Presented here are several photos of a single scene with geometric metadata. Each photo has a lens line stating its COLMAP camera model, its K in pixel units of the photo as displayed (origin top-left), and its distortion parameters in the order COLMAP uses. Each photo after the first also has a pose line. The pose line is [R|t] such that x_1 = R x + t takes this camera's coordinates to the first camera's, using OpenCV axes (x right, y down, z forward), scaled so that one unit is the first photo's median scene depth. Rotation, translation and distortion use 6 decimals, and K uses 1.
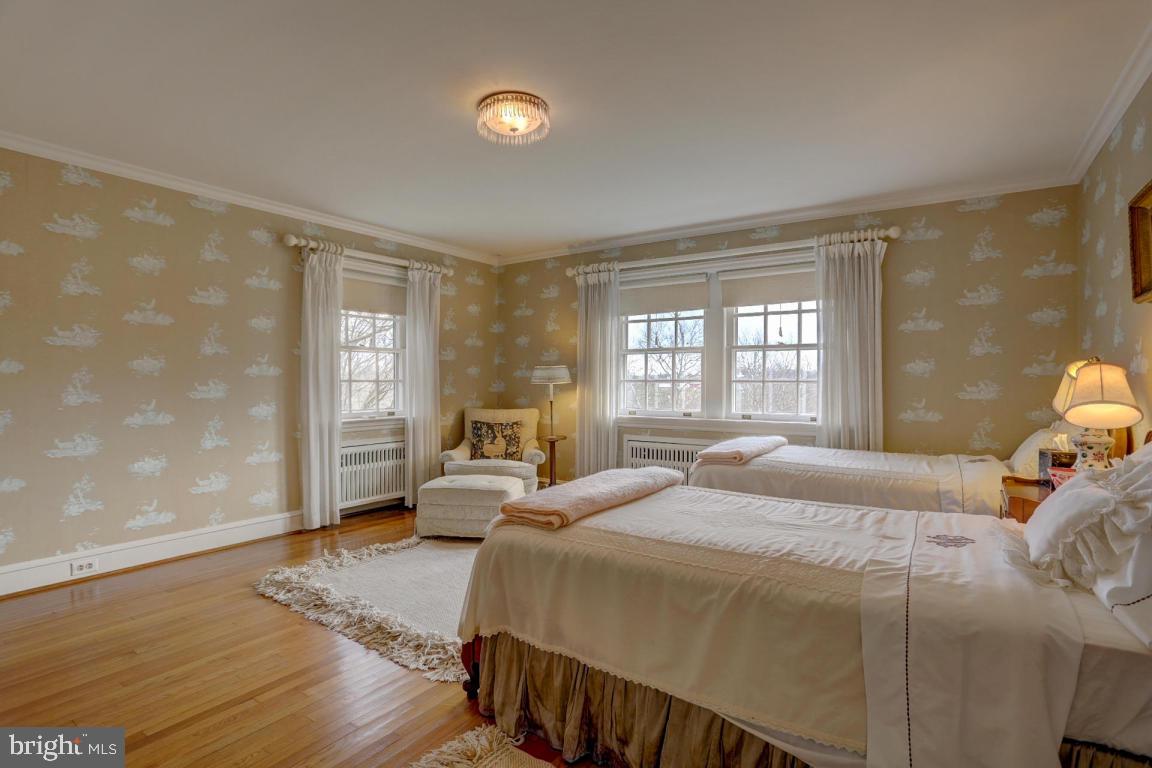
lens RADIAL K [[567.3, 0, 574.2], [0, 567.3, 384.9], [0, 0, 1]] dist [-0.073994, 0.028296]
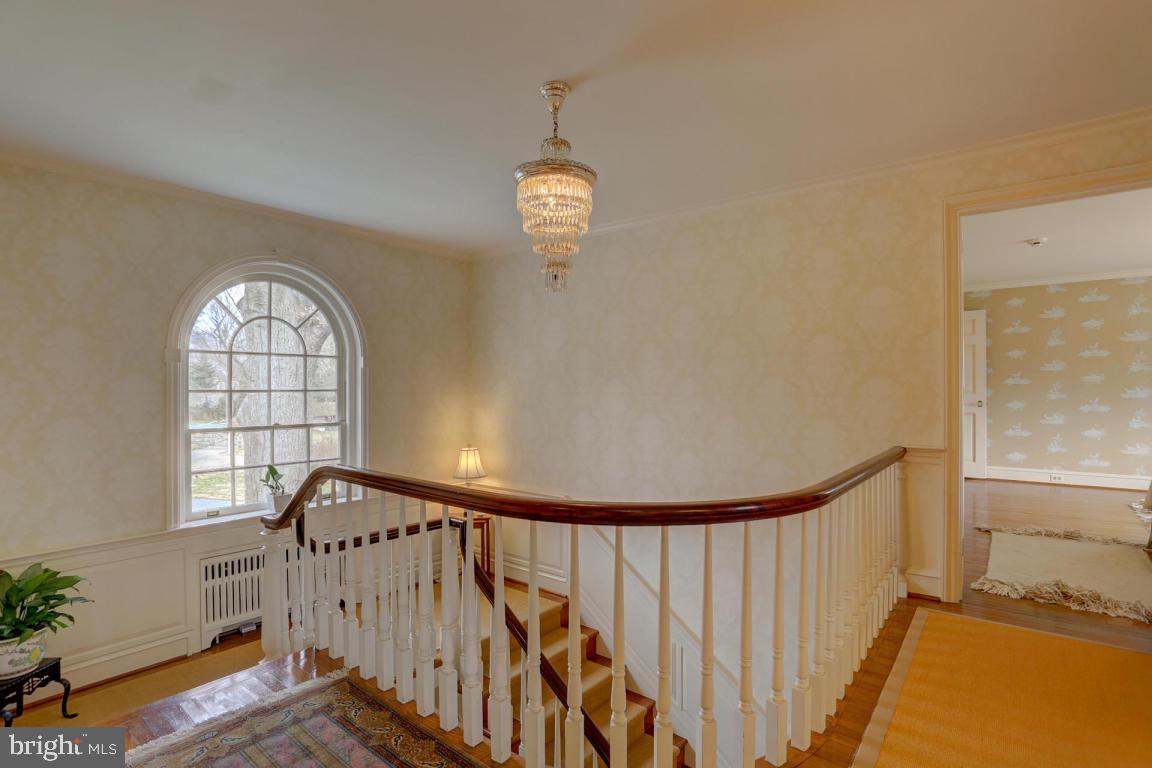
lens RADIAL K [[567.3, 0, 574.5], [0, 567.3, 387.6], [0, 0, 1]] dist [-0.073994, 0.028296]
pose [[-0.091926, -0.003657, -0.995759, 1.287719], [-0.008537, 0.999959, -0.002884, 0.014287], [0.995729, 0.008236, -0.091953, -0.615713]]
